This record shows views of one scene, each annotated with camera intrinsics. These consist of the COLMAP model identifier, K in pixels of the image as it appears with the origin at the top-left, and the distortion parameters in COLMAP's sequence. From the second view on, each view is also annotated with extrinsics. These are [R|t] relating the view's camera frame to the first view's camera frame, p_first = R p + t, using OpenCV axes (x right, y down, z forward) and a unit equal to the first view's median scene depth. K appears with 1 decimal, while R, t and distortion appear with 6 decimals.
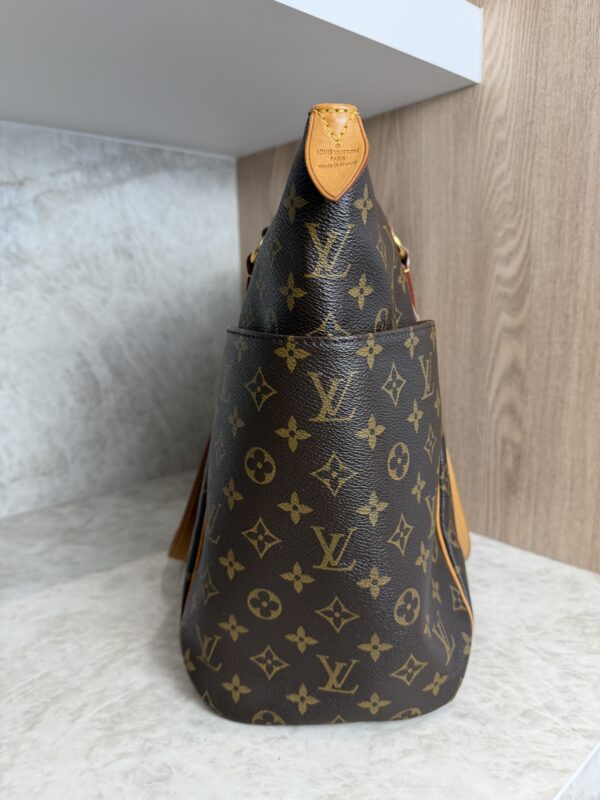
lens RADIAL K [[581.4, 0, 299.3], [0, 581.4, 411.2], [0, 0, 1]] dist [-0.005307, -0.017477]
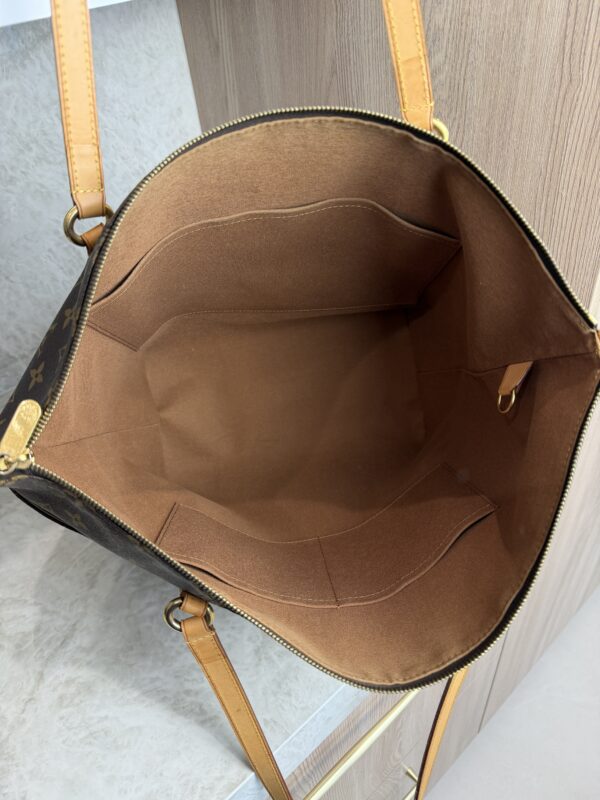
lens RADIAL K [[581.4, 0, 295.5], [0, 581.4, 407.1], [0, 0, 1]] dist [-0.005307, -0.017477]
pose [[0.996019, -0.052071, -0.072354, 0.161575], [0.081440, 0.861582, 0.501043, -0.425770], [0.036249, -0.504941, 0.862393, -0.086302]]
